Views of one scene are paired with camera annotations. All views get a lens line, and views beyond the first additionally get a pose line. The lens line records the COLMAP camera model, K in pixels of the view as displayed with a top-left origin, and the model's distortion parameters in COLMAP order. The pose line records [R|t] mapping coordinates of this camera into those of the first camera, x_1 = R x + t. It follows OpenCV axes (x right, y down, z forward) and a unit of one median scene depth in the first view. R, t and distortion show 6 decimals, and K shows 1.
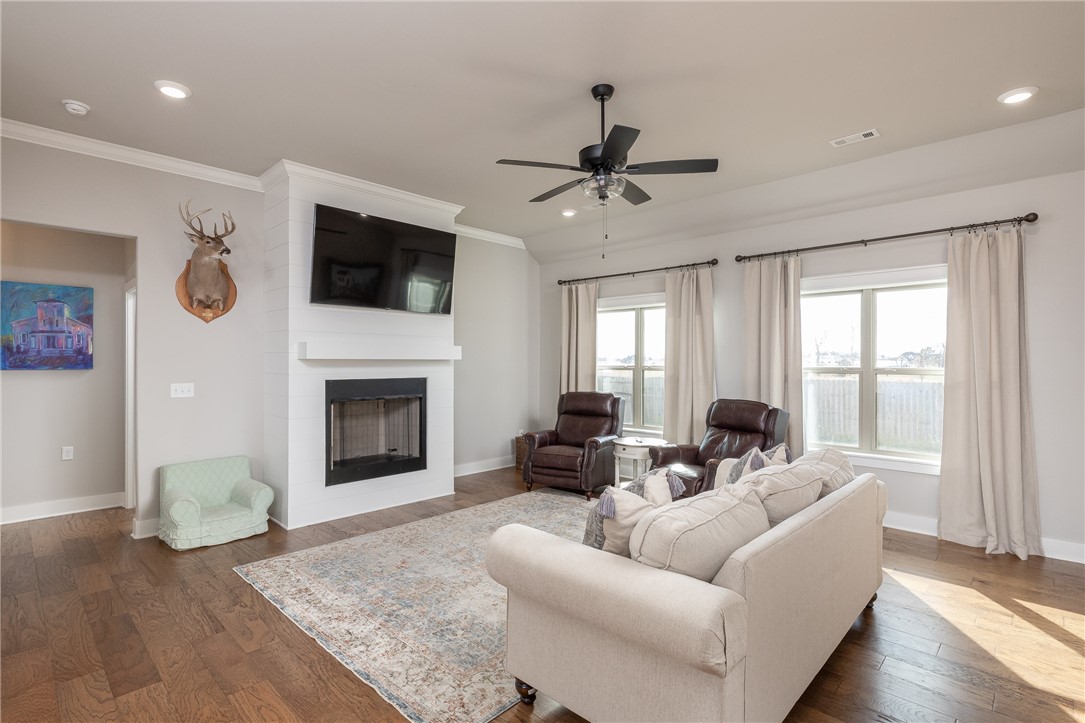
lens RADIAL K [[518.0, 0, 546.0], [0, 518.0, 367.1], [0, 0, 1]] dist [-0.010972, -0.000336]
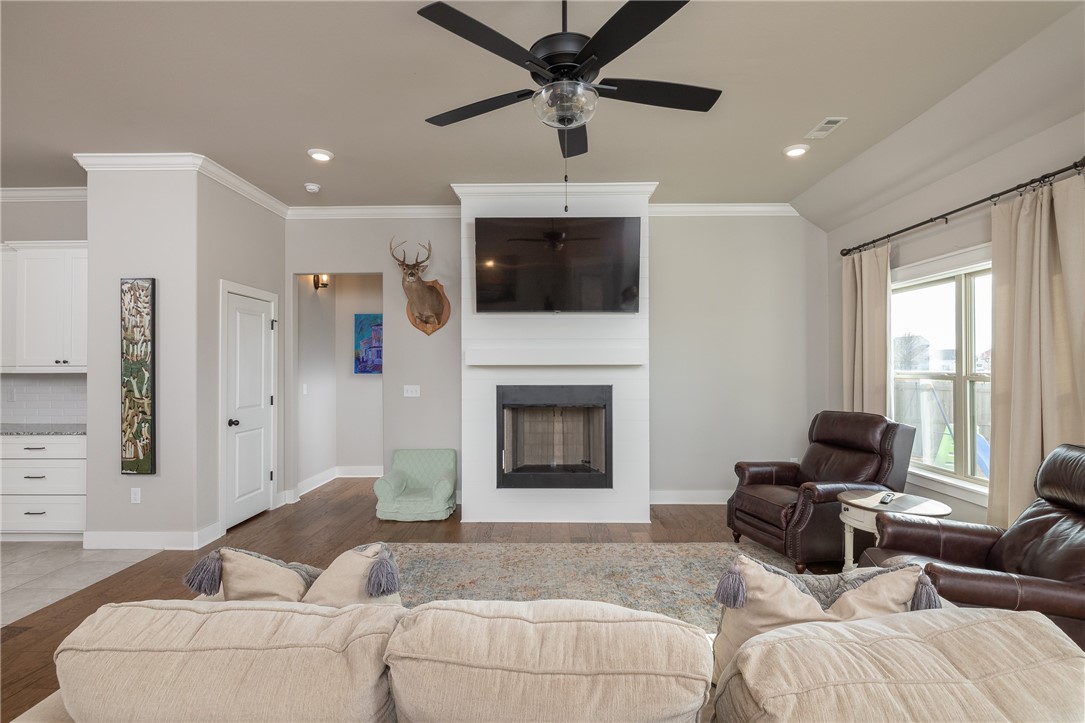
lens RADIAL K [[518.0, 0, 546.0], [0, 518.0, 367.1], [0, 0, 1]] dist [-0.010972, -0.000336]
pose [[0.682404, -0.003315, -0.730967, 0.347568], [-0.004713, 0.999949, -0.008935, -0.002222], [0.730960, 0.009542, 0.682354, 0.316399]]
